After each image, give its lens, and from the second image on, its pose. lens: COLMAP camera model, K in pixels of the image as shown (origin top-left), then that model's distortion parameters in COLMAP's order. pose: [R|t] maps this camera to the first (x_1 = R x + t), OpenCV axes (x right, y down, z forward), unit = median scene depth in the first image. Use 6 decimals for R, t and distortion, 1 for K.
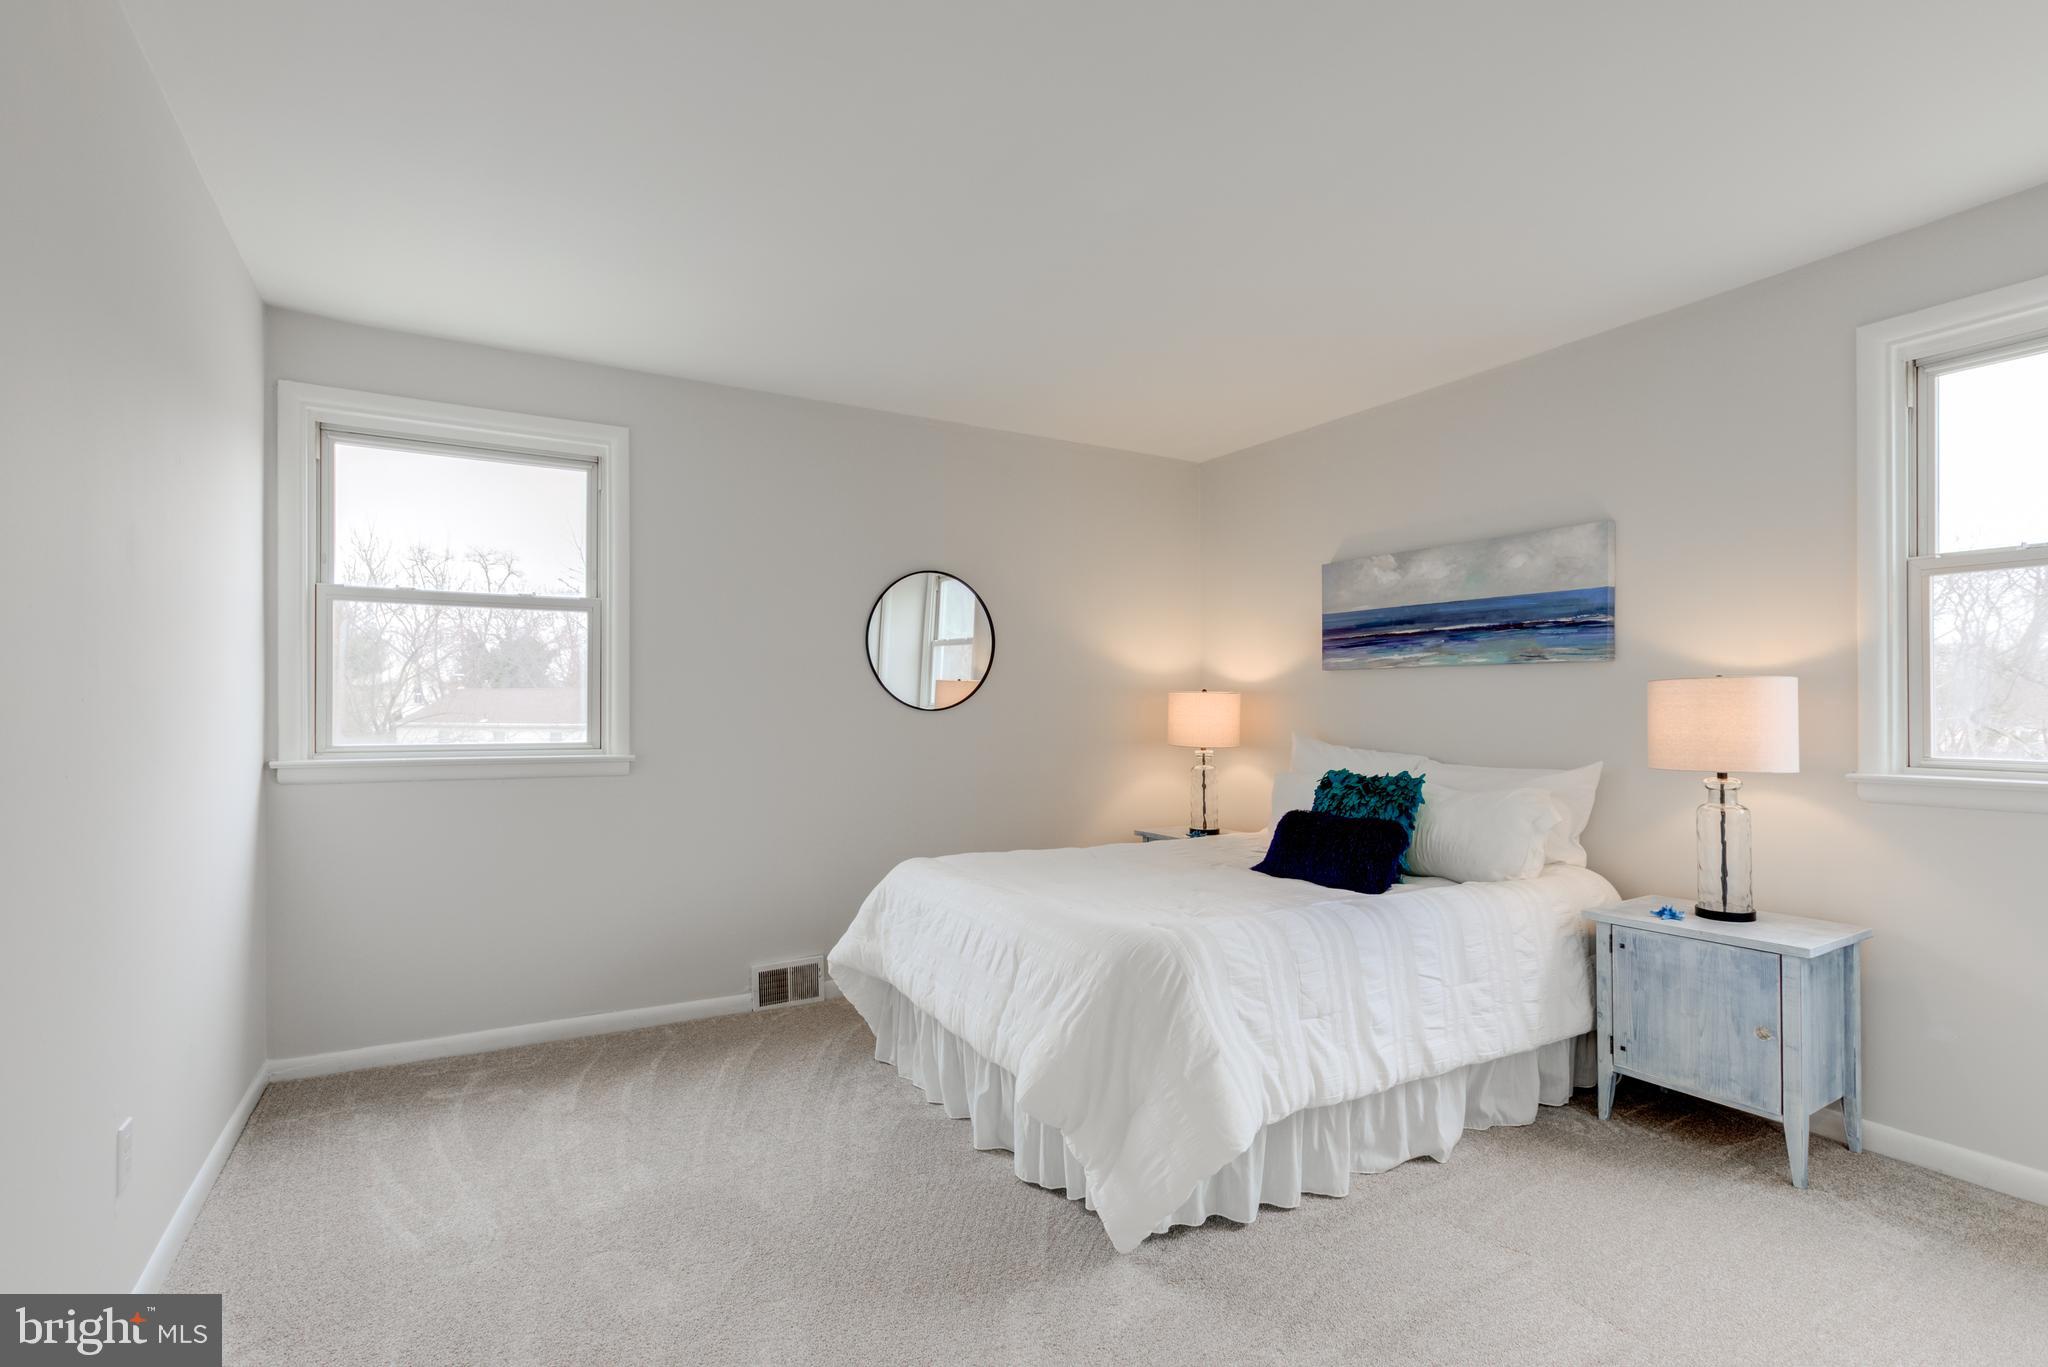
lens RADIAL K [[964.9, 0, 1032.3], [0, 964.9, 699.3], [0, 0, 1]] dist [0.000352, 0.001459]
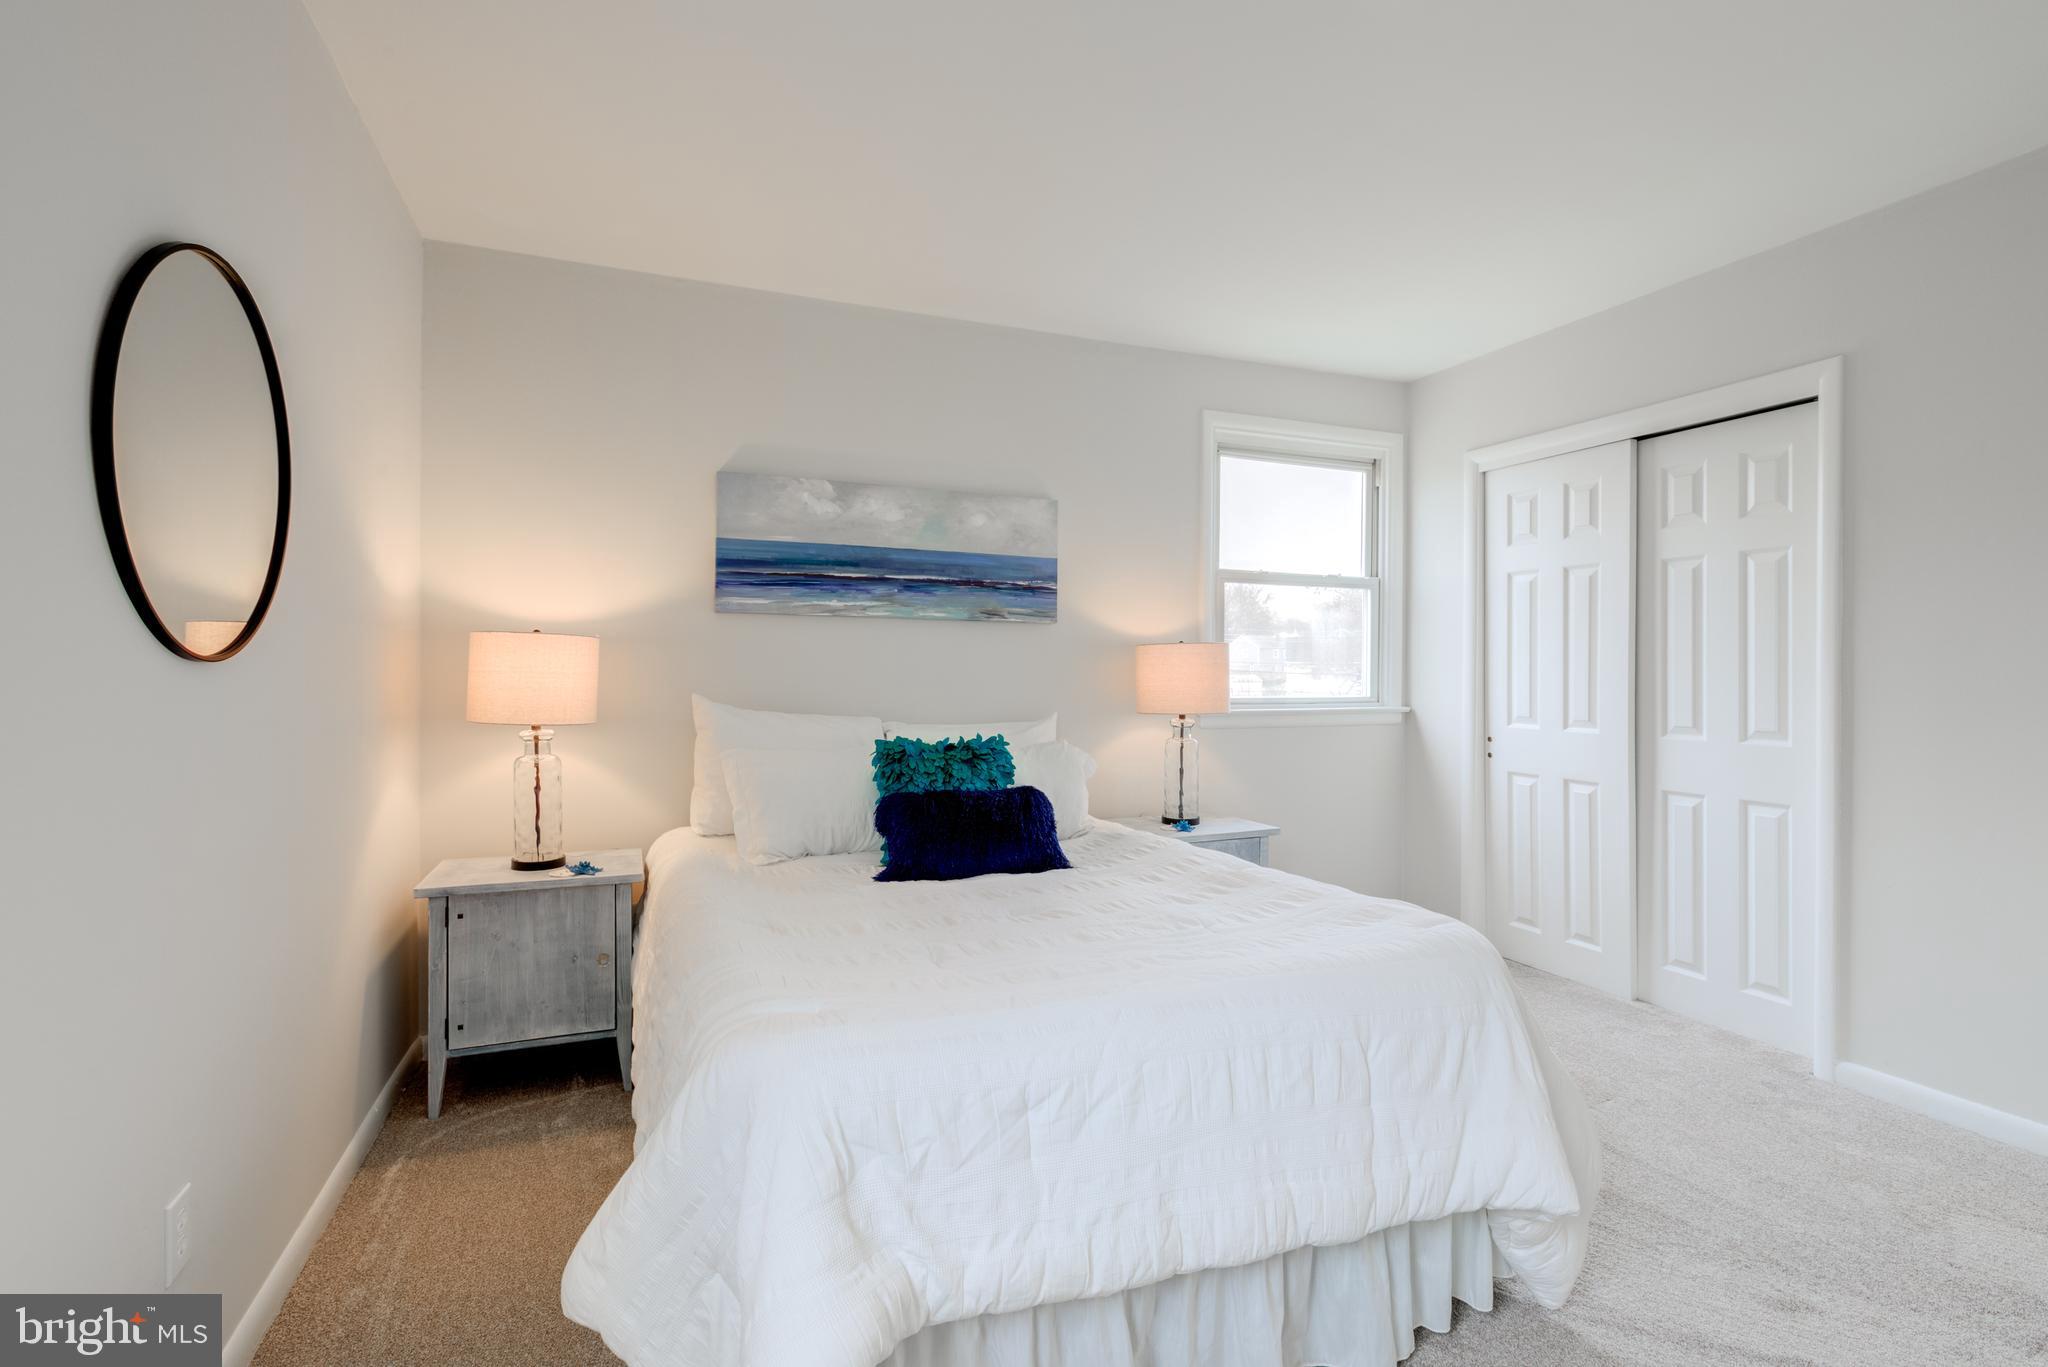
lens RADIAL K [[952.9, 0, 1022.4], [0, 952.9, 665.1], [0, 0, 1]] dist [-0.001660, 0.000068]
pose [[0.155219, 0.000825, 0.987880, -0.451829], [-0.015607, 0.999877, 0.001617, 0.007065], [-0.987757, -0.015669, 0.155213, 0.747605]]
